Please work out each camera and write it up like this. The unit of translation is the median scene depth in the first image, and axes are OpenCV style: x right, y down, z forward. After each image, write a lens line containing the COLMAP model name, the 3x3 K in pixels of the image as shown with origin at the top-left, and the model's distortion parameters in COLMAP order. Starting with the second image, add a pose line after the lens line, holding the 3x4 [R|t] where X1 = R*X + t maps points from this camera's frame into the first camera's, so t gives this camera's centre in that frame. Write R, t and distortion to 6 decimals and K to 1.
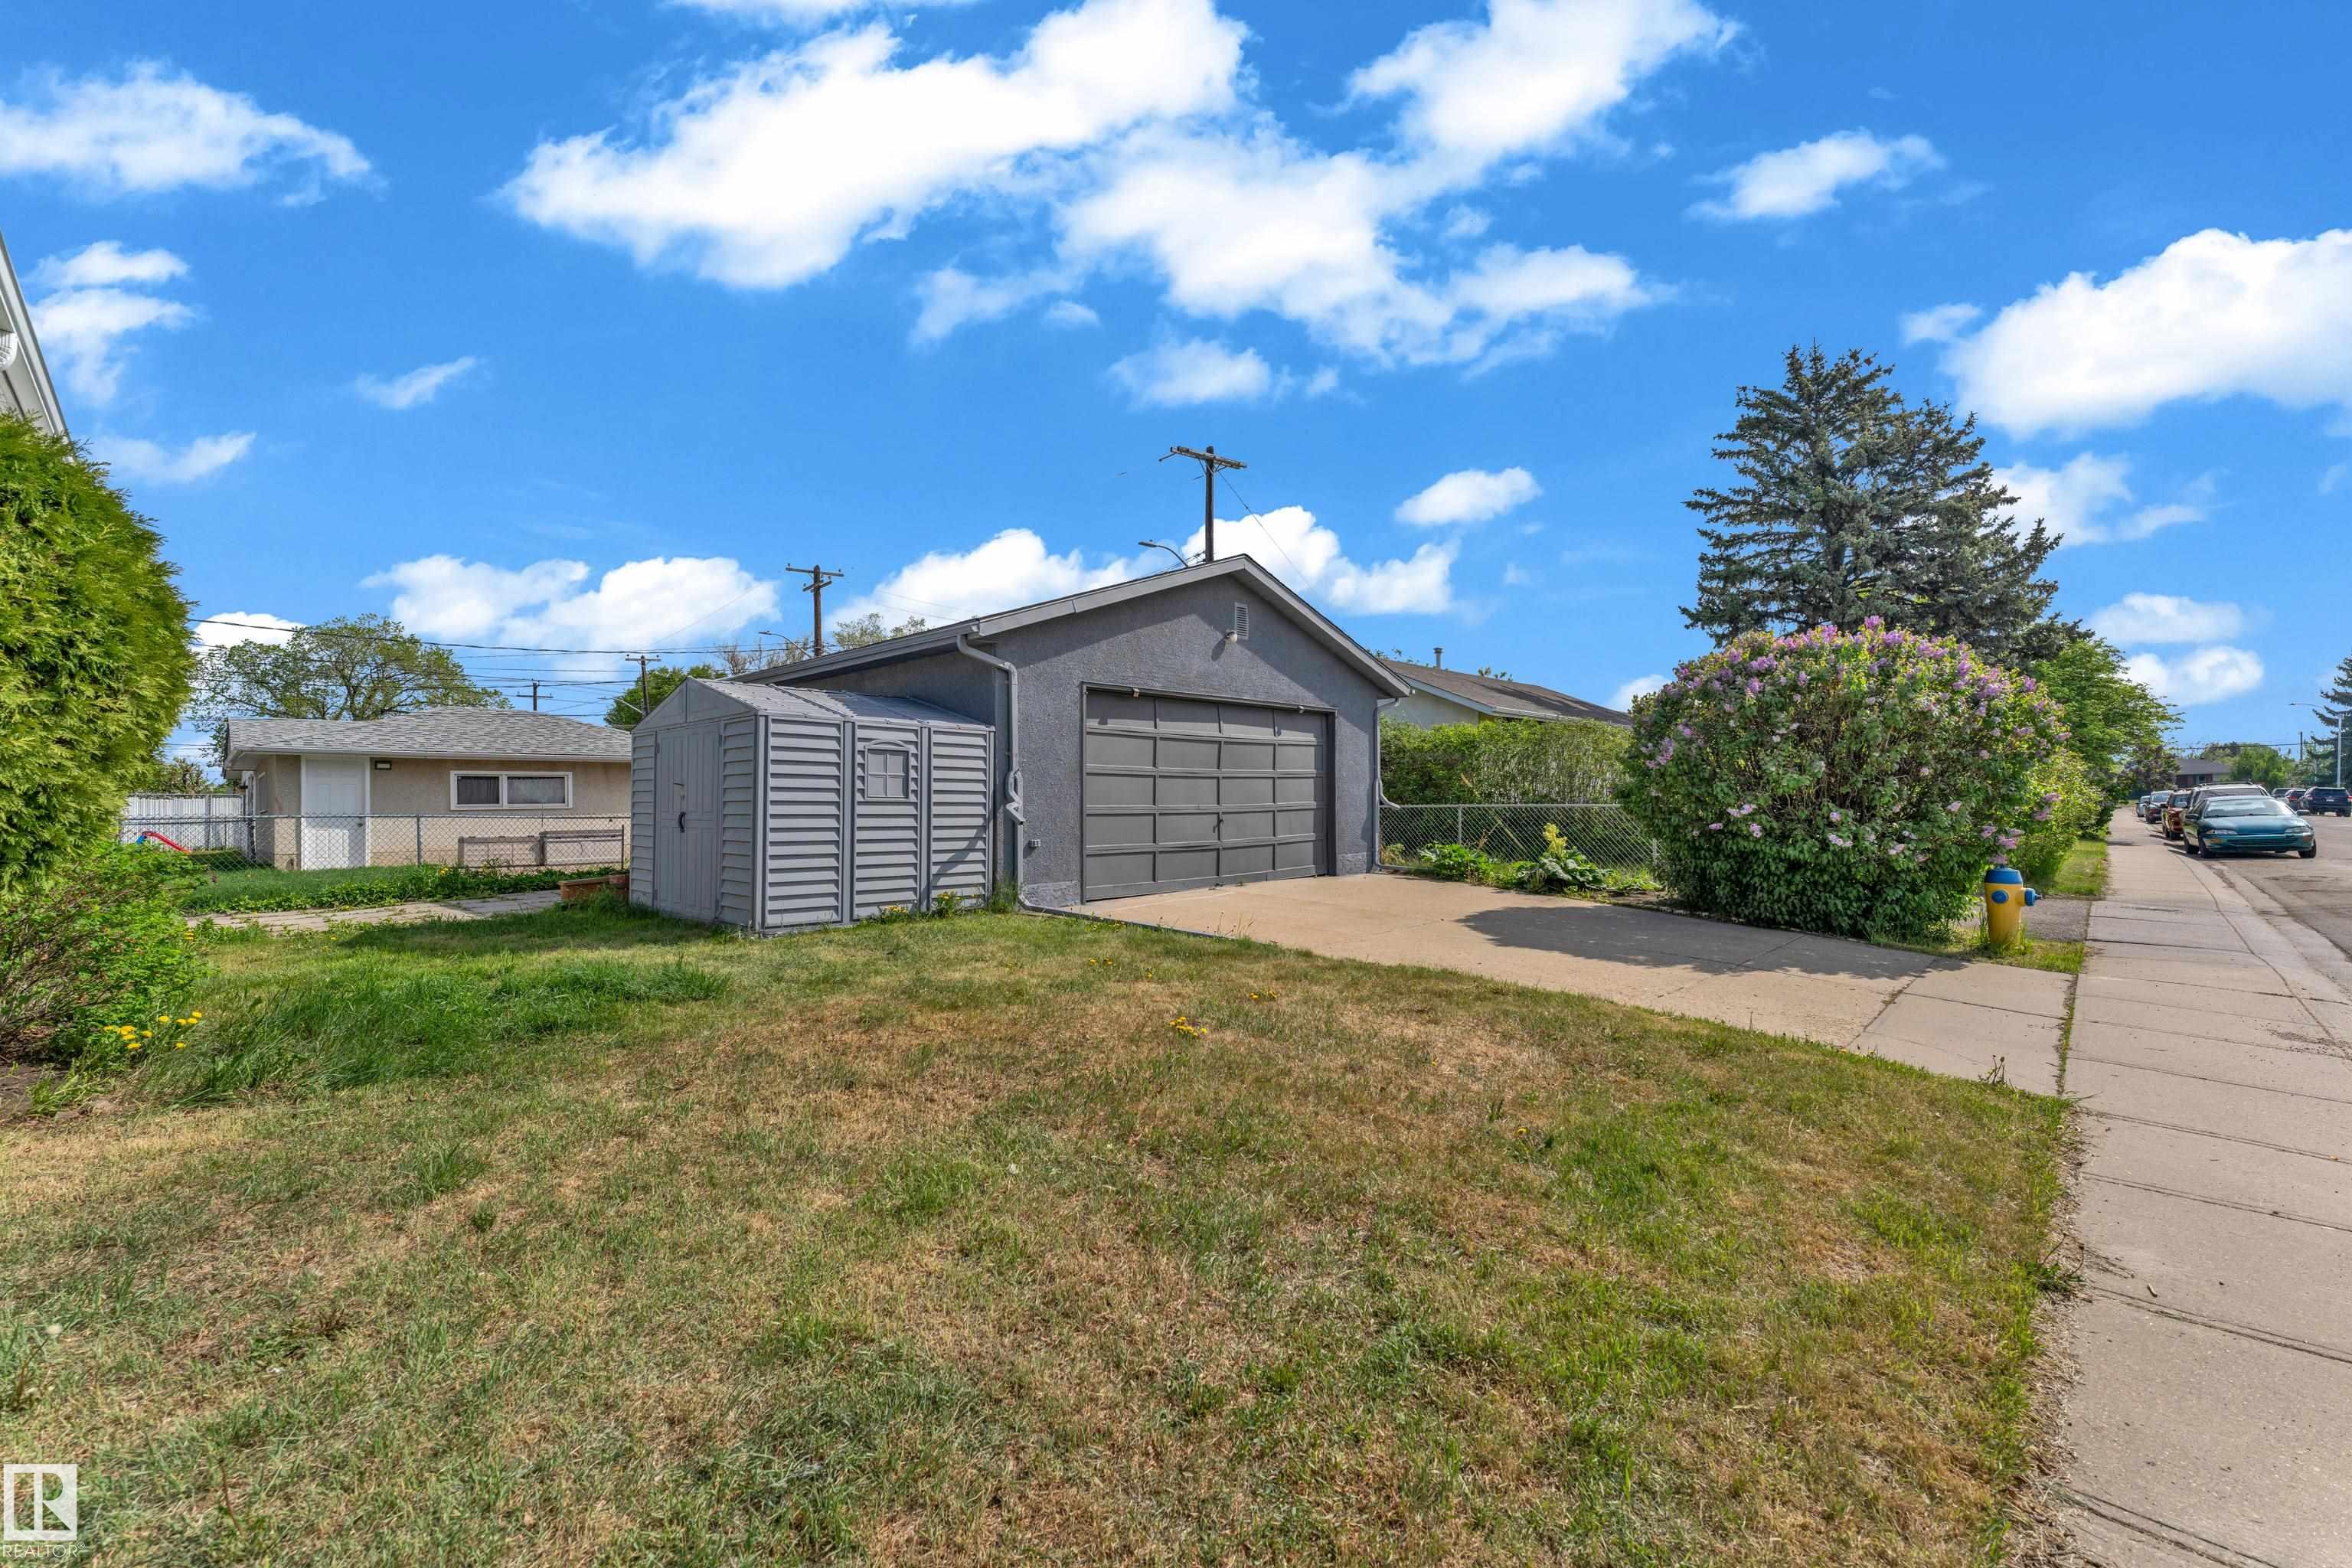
lens RADIAL K [[958.6, 0, 1176.0], [0, 958.6, 784.0], [0, 0, 1]] dist [-0.000382, 0.000015]
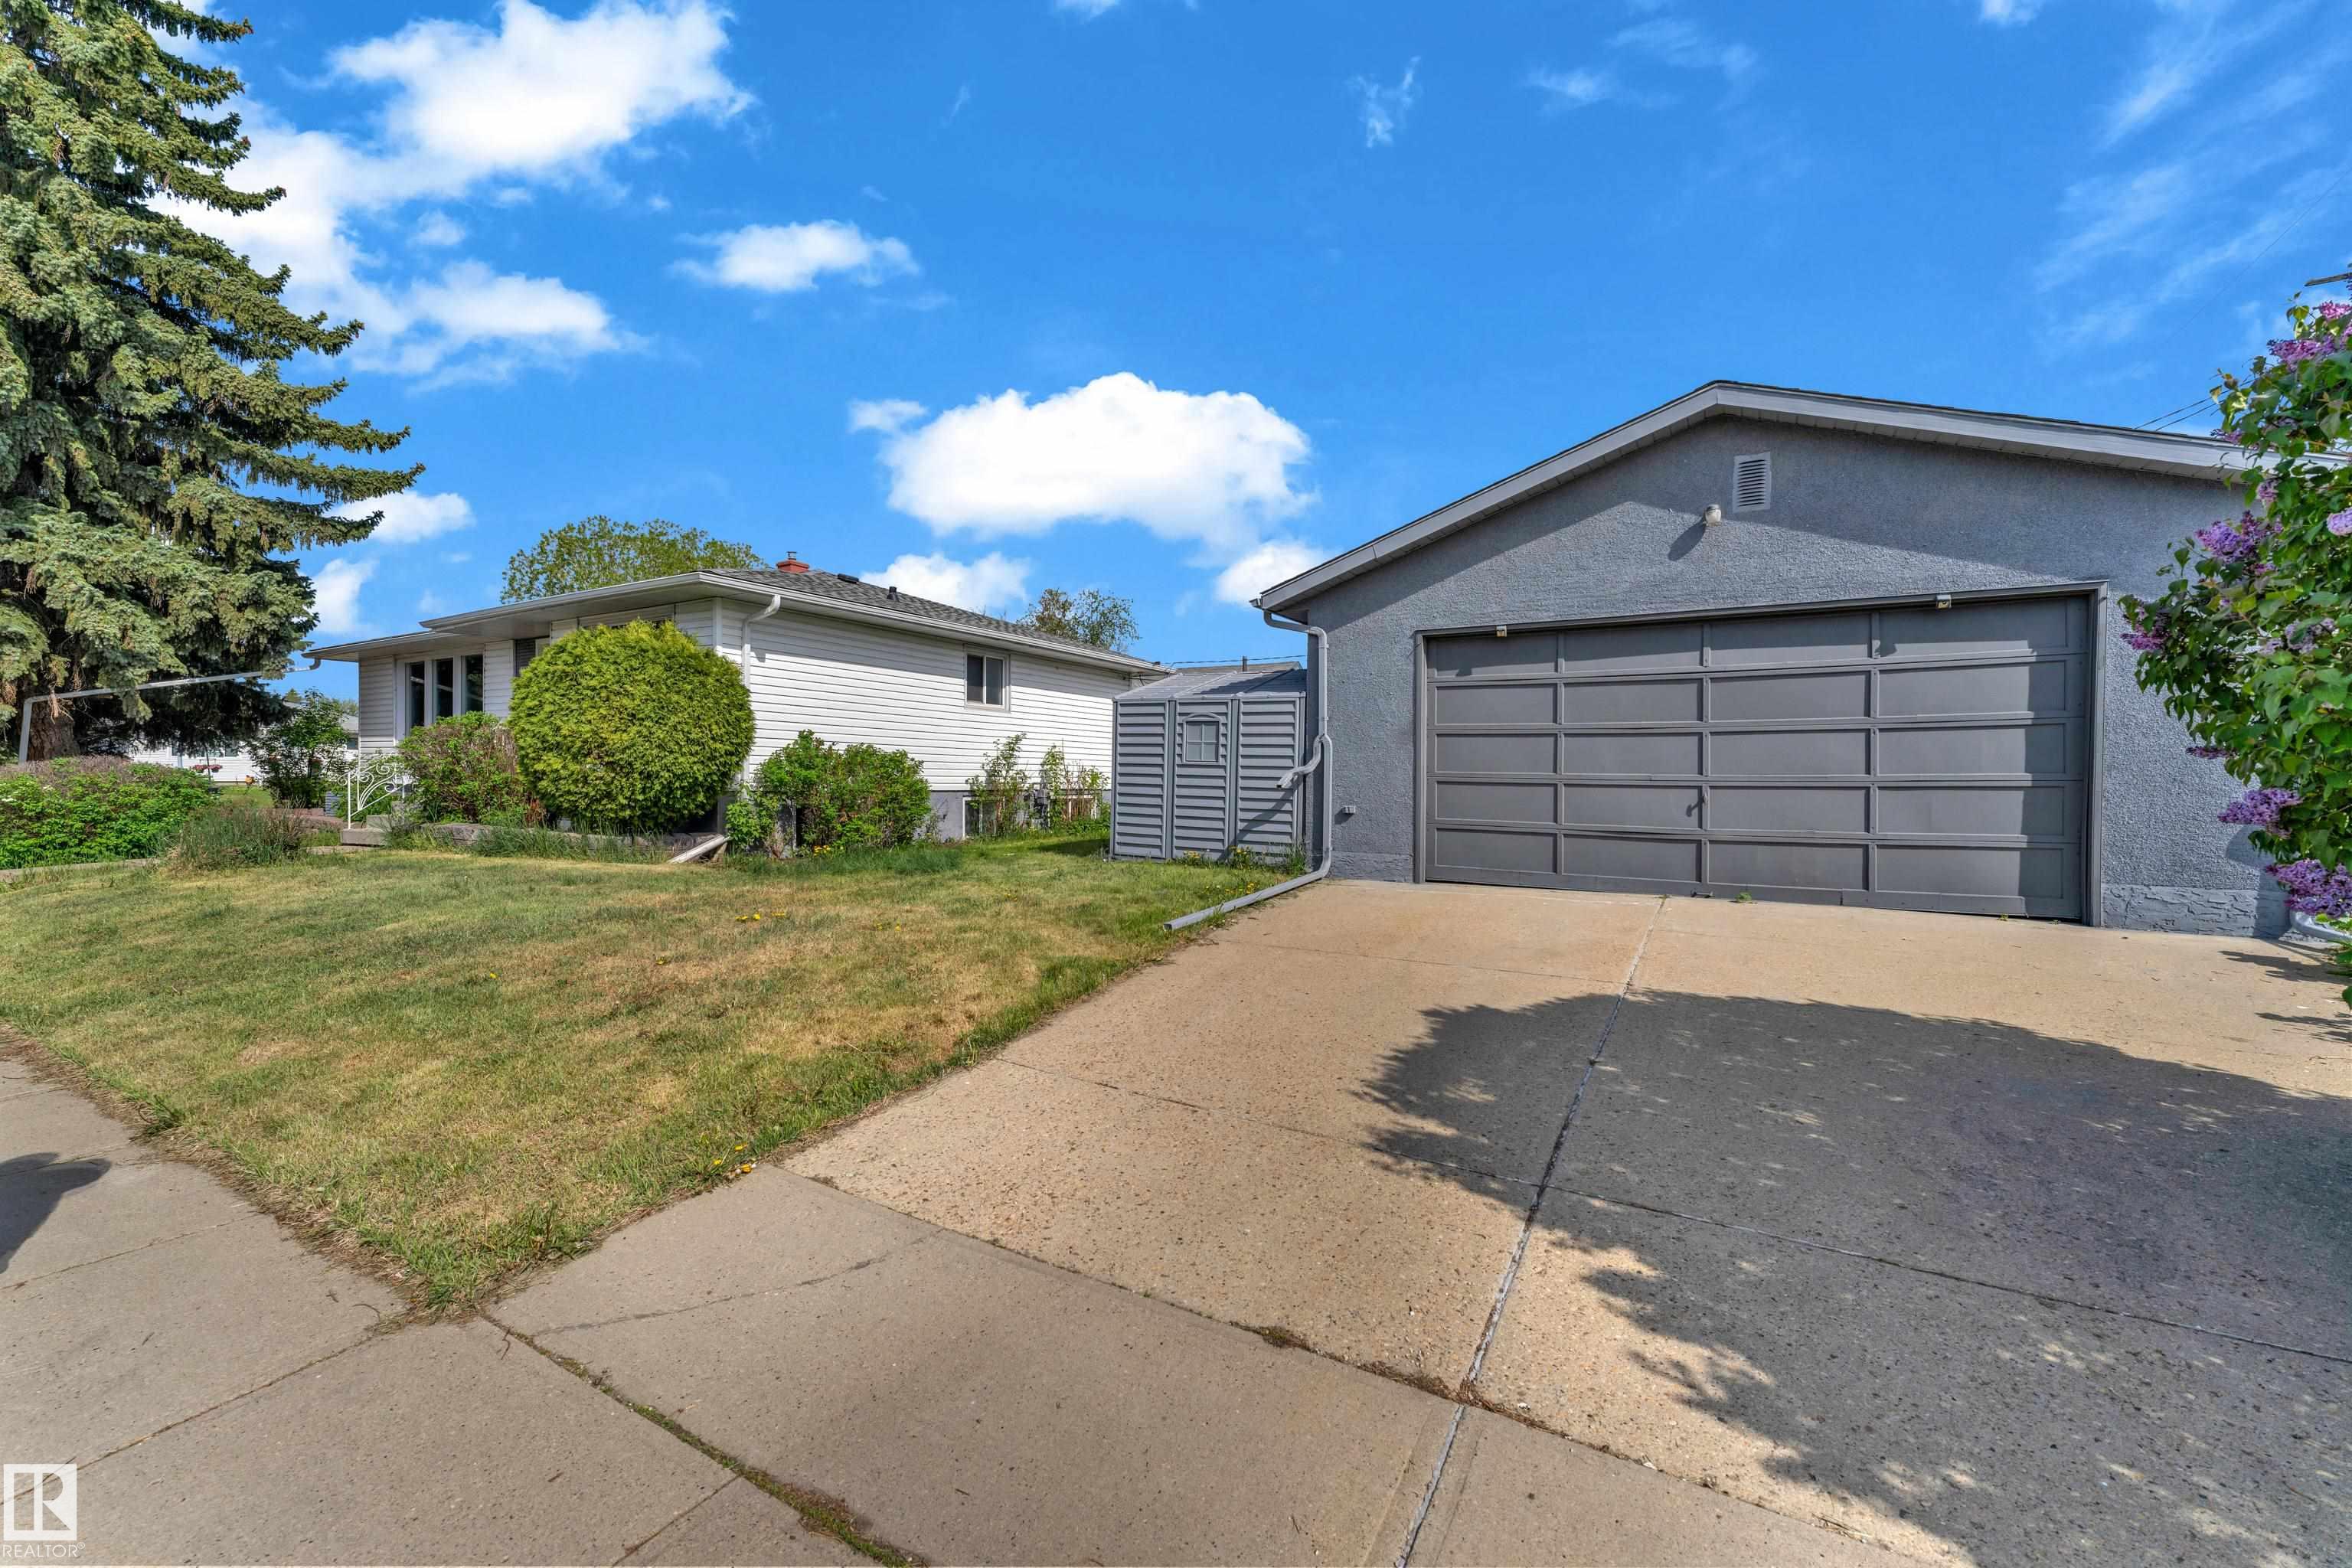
lens RADIAL K [[958.6, 0, 1176.0], [0, 958.6, 784.0], [0, 0, 1]] dist [-0.000382, 0.000015]
pose [[0.230688, 0.019876, -0.972825, 0.699748], [0.005872, 0.999745, 0.021818, 0.013530], [0.973010, -0.010746, 0.230513, 0.572967]]
